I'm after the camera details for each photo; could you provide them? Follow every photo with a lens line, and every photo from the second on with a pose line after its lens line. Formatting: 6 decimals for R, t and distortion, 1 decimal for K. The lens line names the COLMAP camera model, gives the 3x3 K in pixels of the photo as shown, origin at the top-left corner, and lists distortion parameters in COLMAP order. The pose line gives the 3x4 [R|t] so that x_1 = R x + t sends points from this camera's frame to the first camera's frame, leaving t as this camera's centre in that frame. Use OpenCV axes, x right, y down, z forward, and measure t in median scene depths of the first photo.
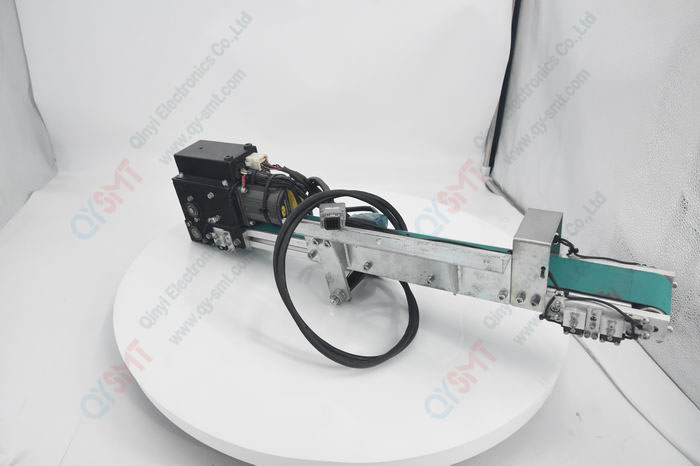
lens RADIAL K [[479.0, 0, 350.0], [0, 479.0, 233.0], [0, 0, 1]] dist [-0.132617, 0.054025]
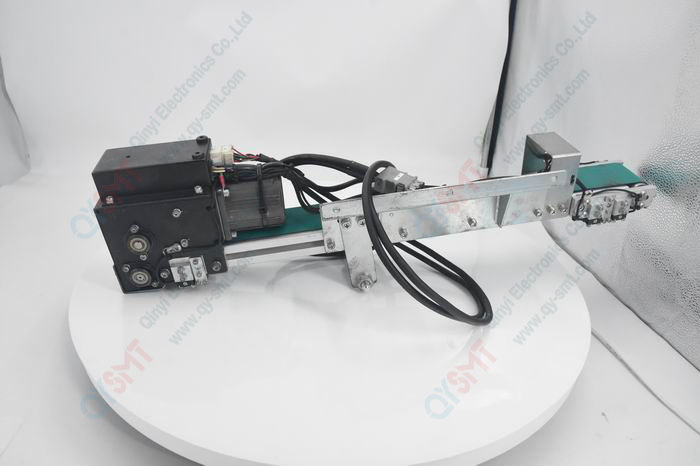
lens RADIAL K [[479.0, 0, 350.0], [0, 479.0, 233.0], [0, 0, 1]] dist [-0.132617, 0.054025]
pose [[0.768045, -0.277004, 0.577387, -0.516952], [0.289719, 0.954364, 0.072474, -0.025615], [-0.571112, 0.111617, 0.813248, 0.268364]]
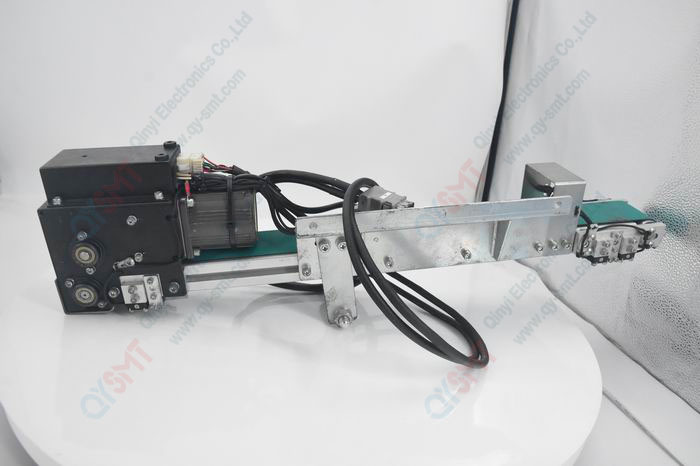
lens RADIAL K [[479.0, 0, 350.0], [0, 479.0, 233.0], [0, 0, 1]] dist [-0.132617, 0.054025]
pose [[0.764383, -0.158654, 0.624938, -0.466024], [0.246215, 0.967625, -0.055502, 0.043923], [-0.595900, 0.196294, 0.778699, 0.343083]]
